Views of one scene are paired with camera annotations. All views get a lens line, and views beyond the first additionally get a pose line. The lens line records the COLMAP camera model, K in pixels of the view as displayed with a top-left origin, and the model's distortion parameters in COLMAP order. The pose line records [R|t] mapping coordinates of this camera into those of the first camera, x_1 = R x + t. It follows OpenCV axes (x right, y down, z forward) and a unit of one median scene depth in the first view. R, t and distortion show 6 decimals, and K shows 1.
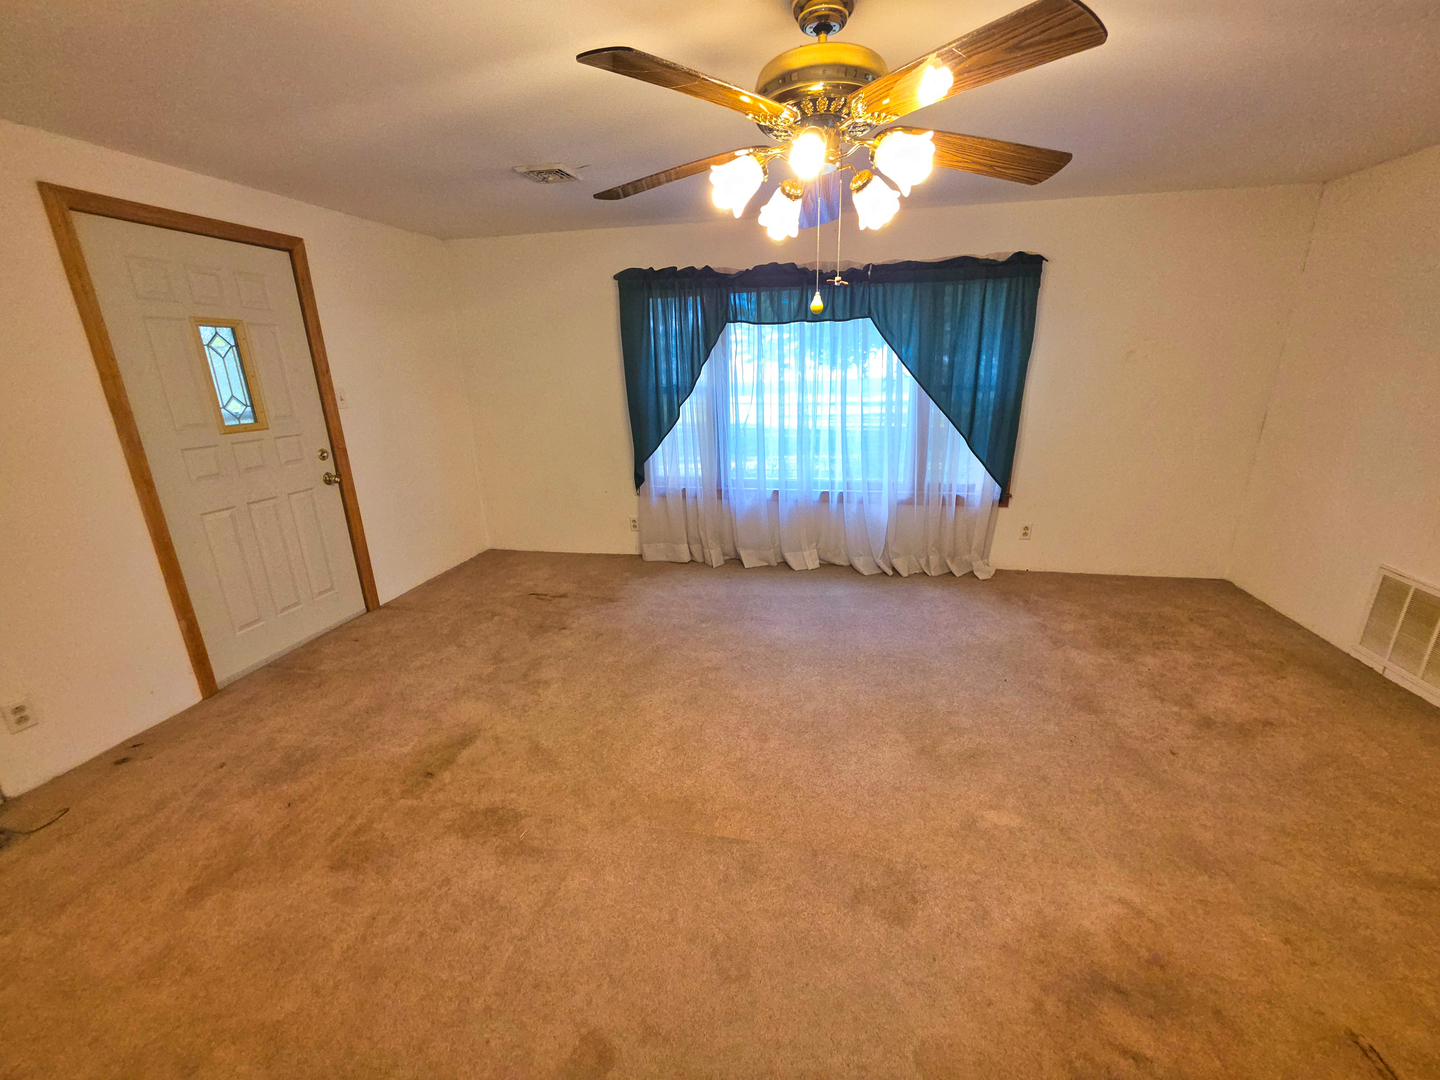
lens RADIAL K [[578.7, 0, 729.2], [0, 578.7, 537.0], [0, 0, 1]] dist [0.002304, -0.000865]
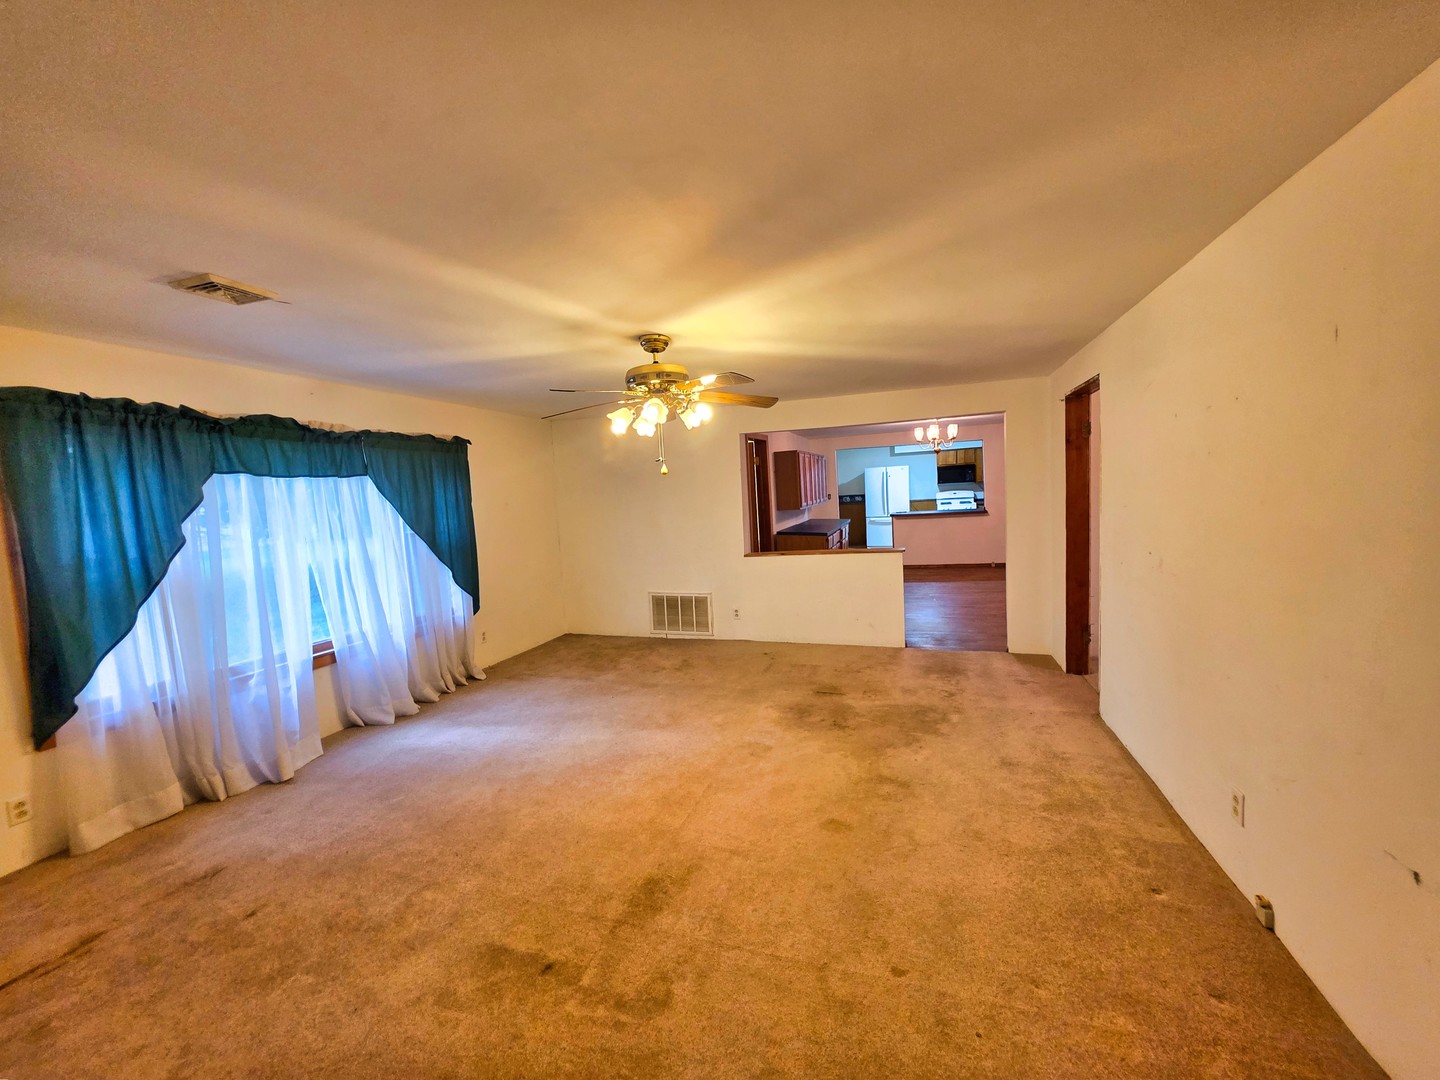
lens RADIAL K [[578.7, 0, 731.4], [0, 578.7, 539.9], [0, 0, 1]] dist [0.002304, -0.000865]
pose [[0.120334, -0.066632, 0.990495, -0.824042], [0.333773, 0.942377, 0.022845, -0.068982], [-0.934941, 0.327851, 0.135640, 0.277244]]
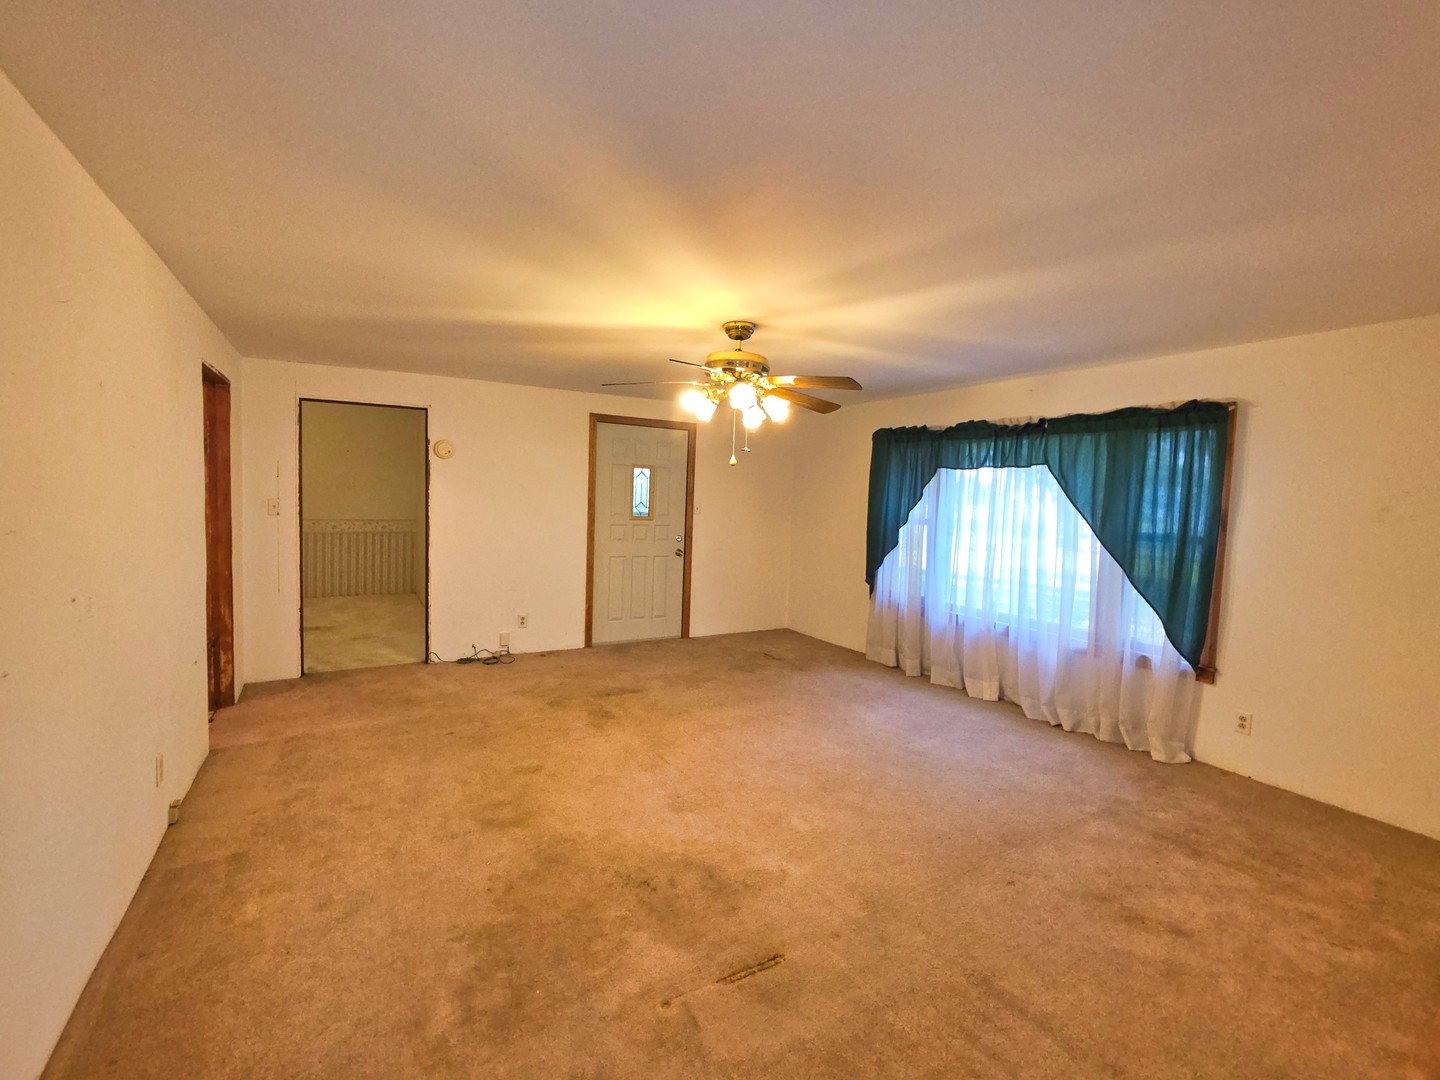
lens RADIAL K [[627.9, 0, 727.7], [0, 627.9, 537.1], [0, 0, 1]] dist [-0.003401, -0.000203]
pose [[0.665954, 0.089937, -0.740551, 0.777101], [-0.261497, 0.957862, -0.118828, 0.038822], [0.698659, 0.272786, 0.661410, -0.139471]]
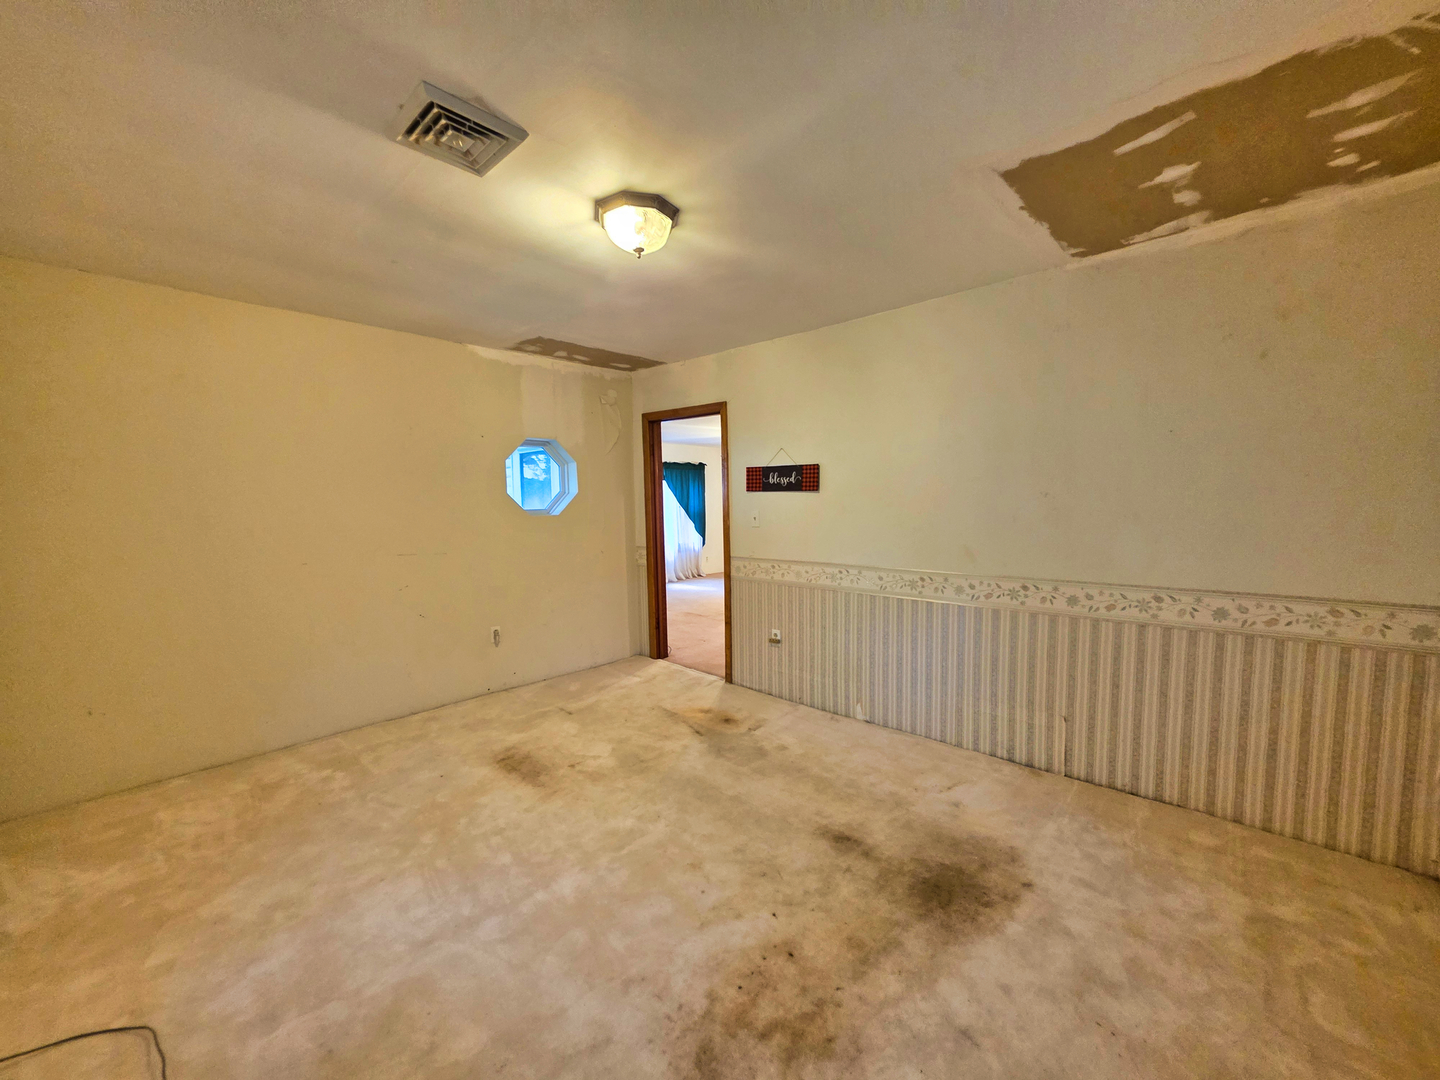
lens RADIAL K [[578.7, 0, 727.9], [0, 578.7, 543.5], [0, 0, 1]] dist [0.002304, -0.000865]
pose [[0.522794, -0.050430, 0.850966, -2.021543], [0.249411, 0.963616, -0.096120, 0.239901], [-0.815157, 0.262492, 0.516350, -0.561599]]
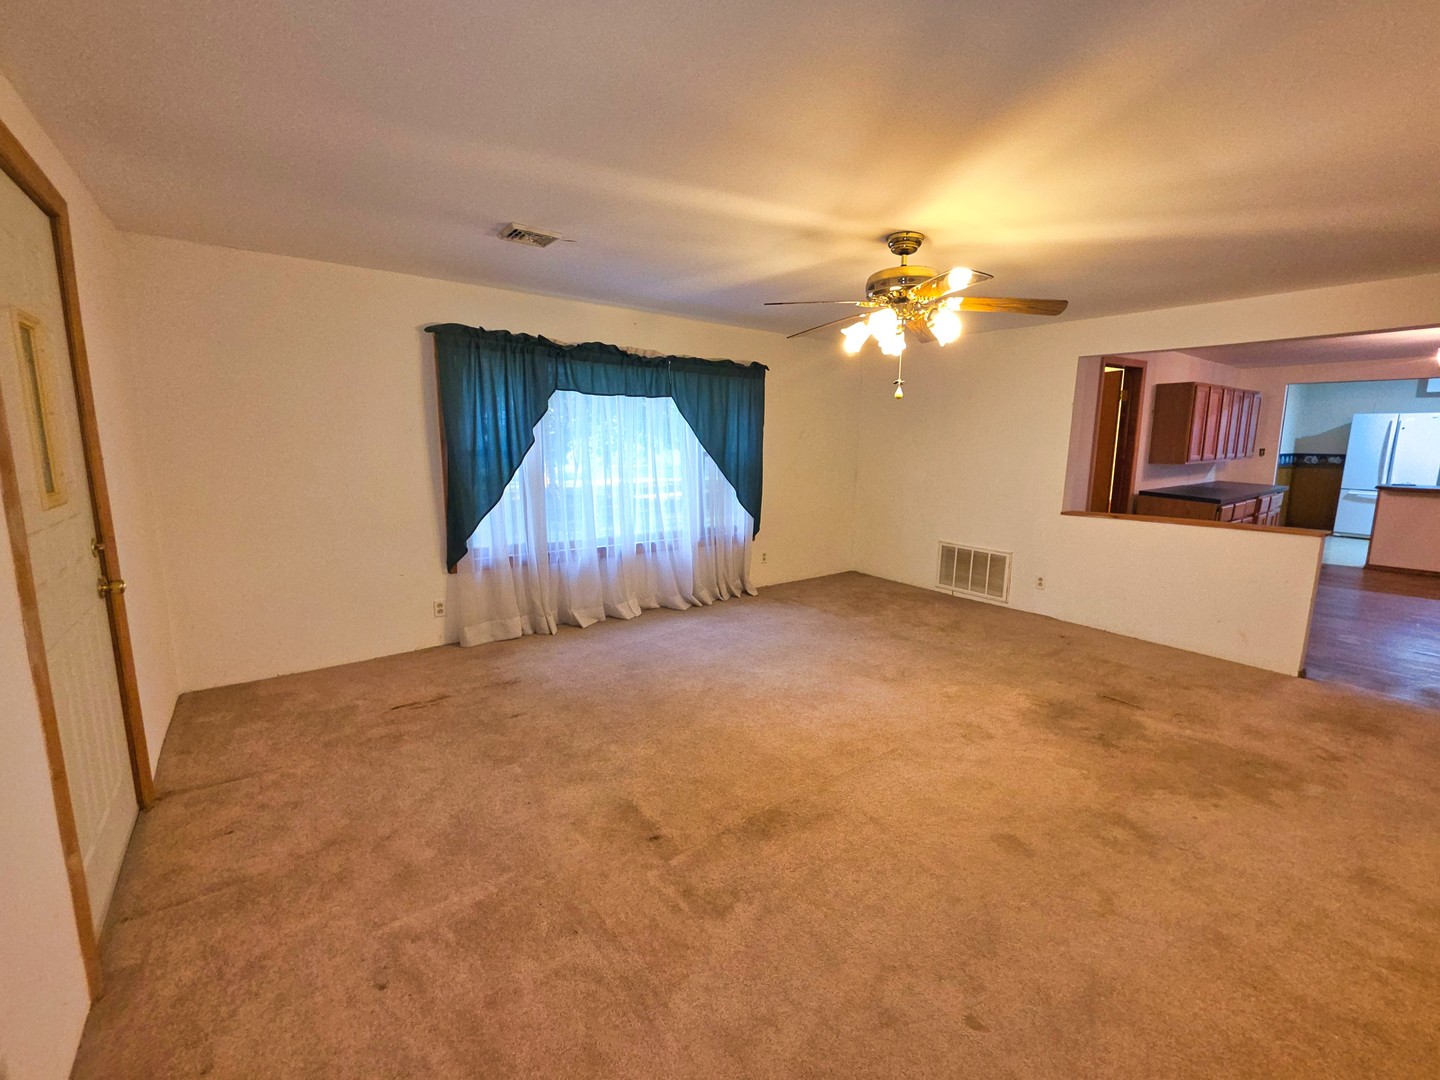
lens RADIAL K [[611.8, 0, 730.6], [0, 611.8, 538.0], [0, 0, 1]] dist [0.001686, -0.000285]
pose [[0.660025, -0.091527, 0.745647, -0.727515], [0.194092, 0.979628, -0.051557, 0.006750], [-0.725738, 0.178753, 0.664343, 0.107208]]
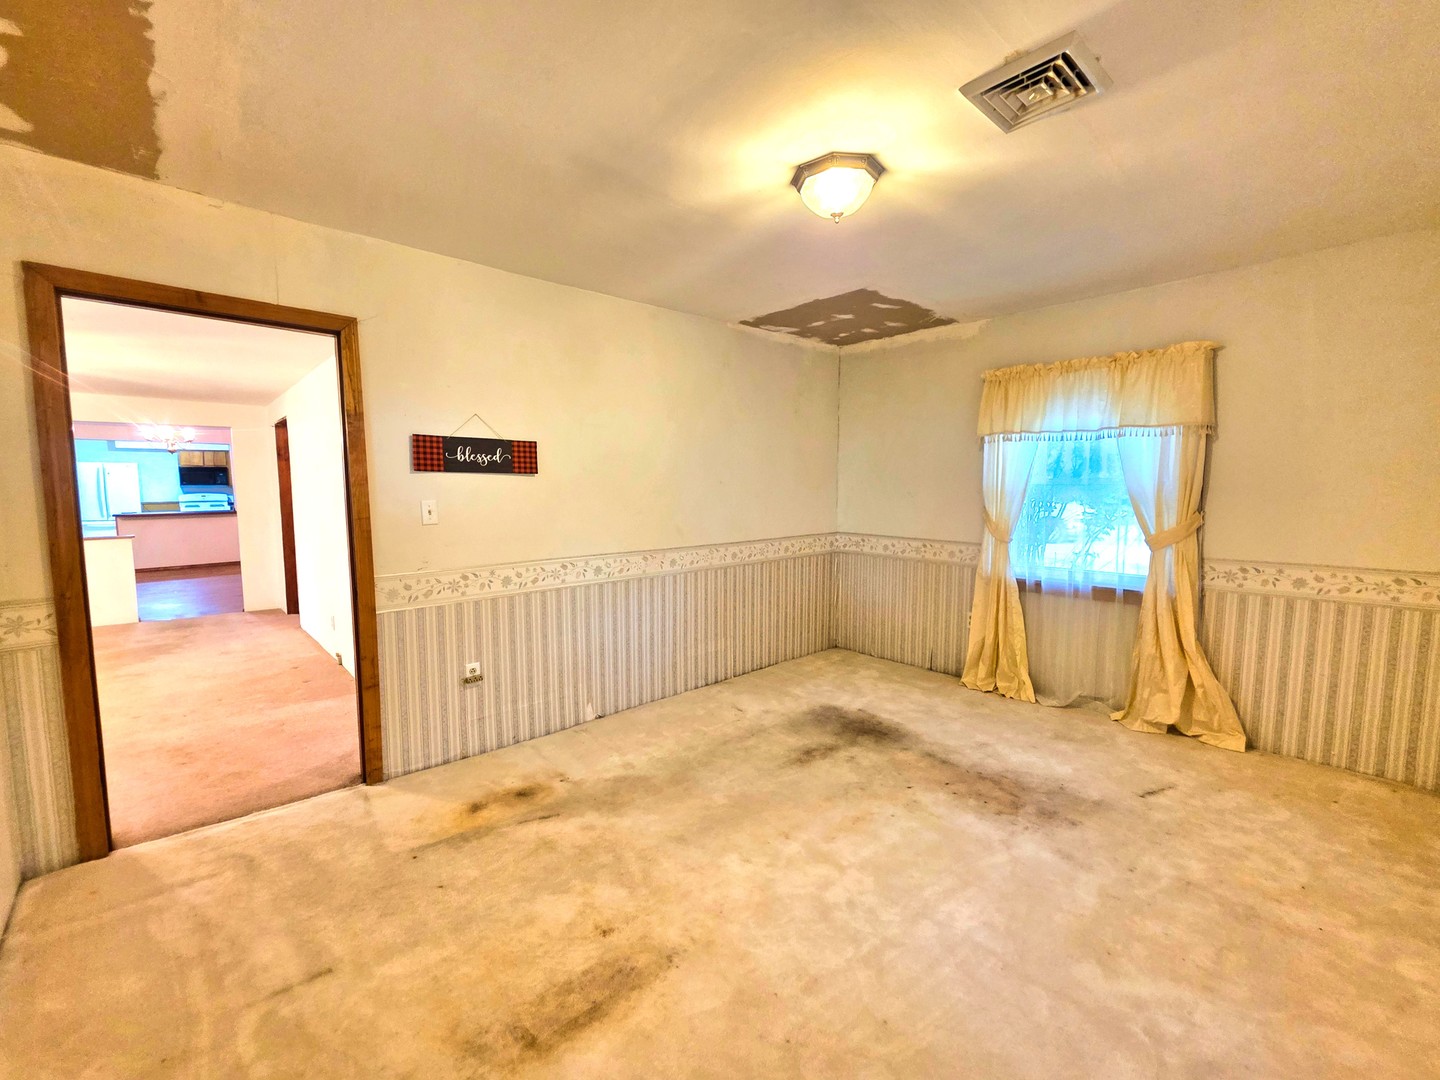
lens RADIAL K [[611.8, 0, 722.7], [0, 611.8, 537.3], [0, 0, 1]] dist [0.001686, -0.000285]
pose [[-0.803911, -0.025426, 0.594206, -1.799591], [0.192977, 0.933881, 0.301042, -0.066276], [-0.562572, 0.356679, -0.745851, 0.450699]]
